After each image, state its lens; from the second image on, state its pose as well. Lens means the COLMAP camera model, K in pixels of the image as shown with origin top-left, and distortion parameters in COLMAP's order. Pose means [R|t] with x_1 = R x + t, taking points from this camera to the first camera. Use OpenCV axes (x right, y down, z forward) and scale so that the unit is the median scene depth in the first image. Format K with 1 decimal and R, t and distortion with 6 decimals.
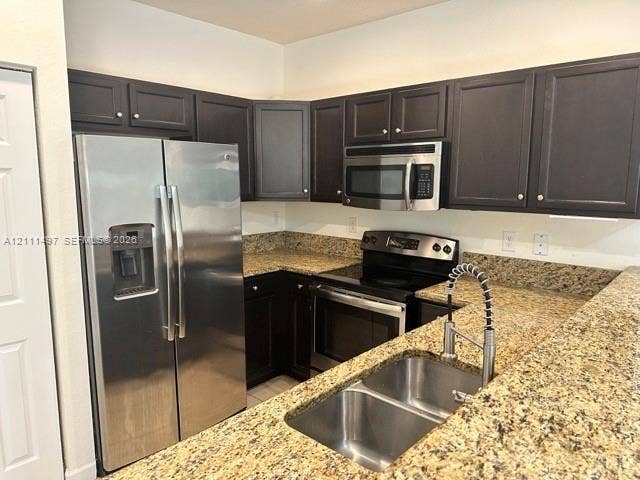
lens RADIAL K [[450.3, 0, 319.0], [0, 450.3, 243.0], [0, 0, 1]] dist [0.059728, -0.030306]
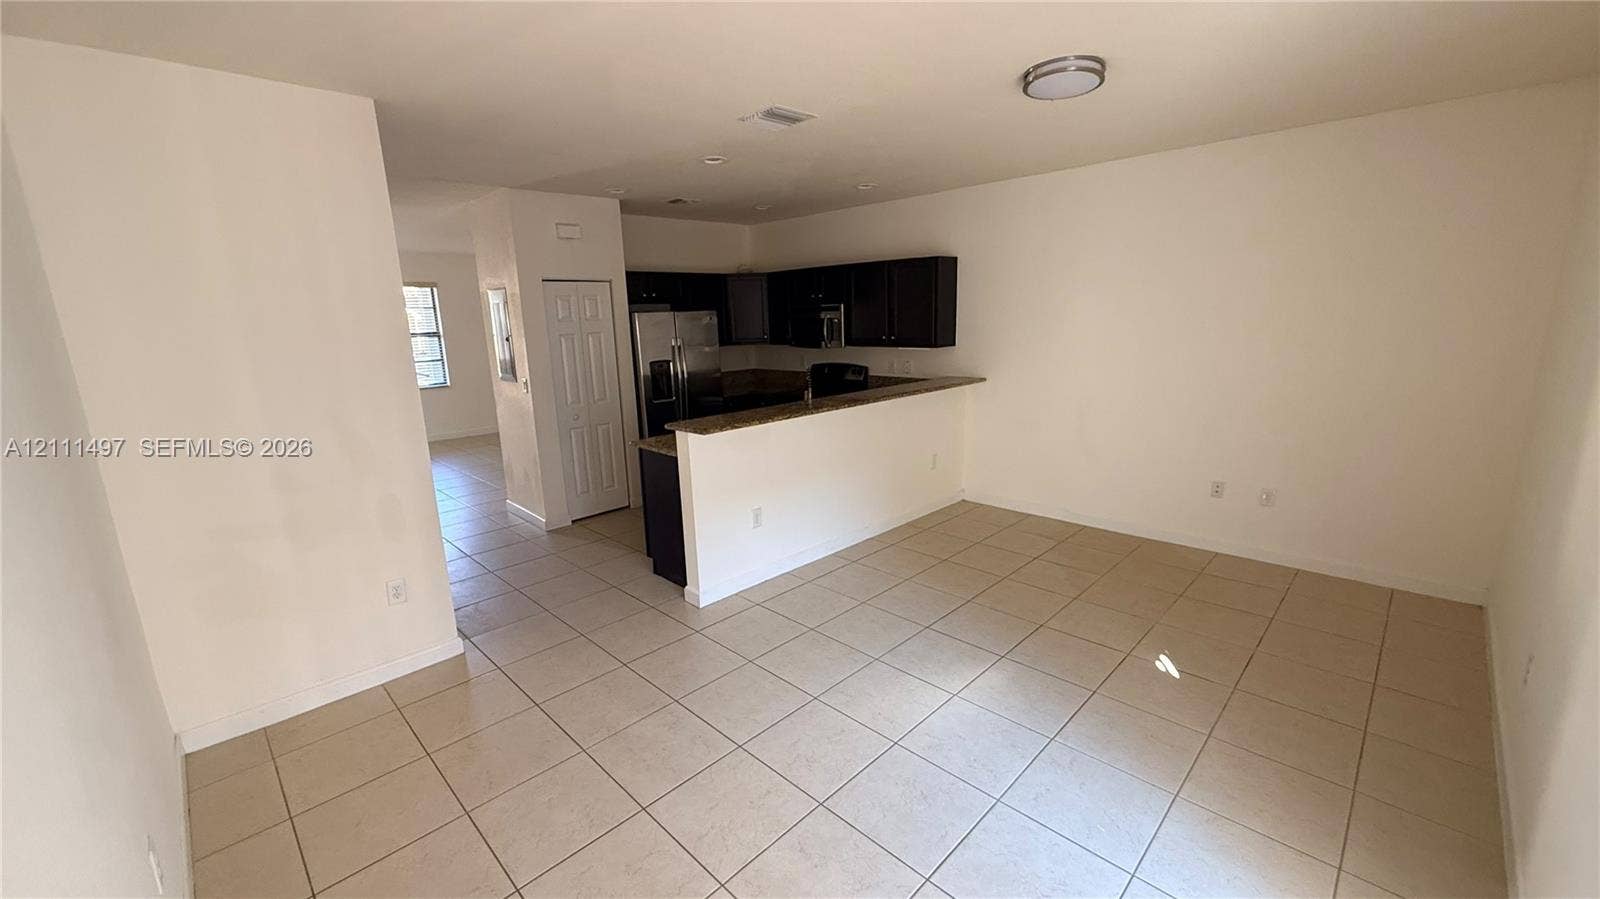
lens RADIAL K [[634.5, 0, 806.5], [0, 634.5, 456.6], [0, 0, 1]] dist [-0.004131, -0.000024]
pose [[0.998954, -0.025213, -0.038156, 0.190311], [0.028340, 0.996082, 0.083776, 0.108115], [0.035894, -0.084769, 0.995754, -1.142998]]
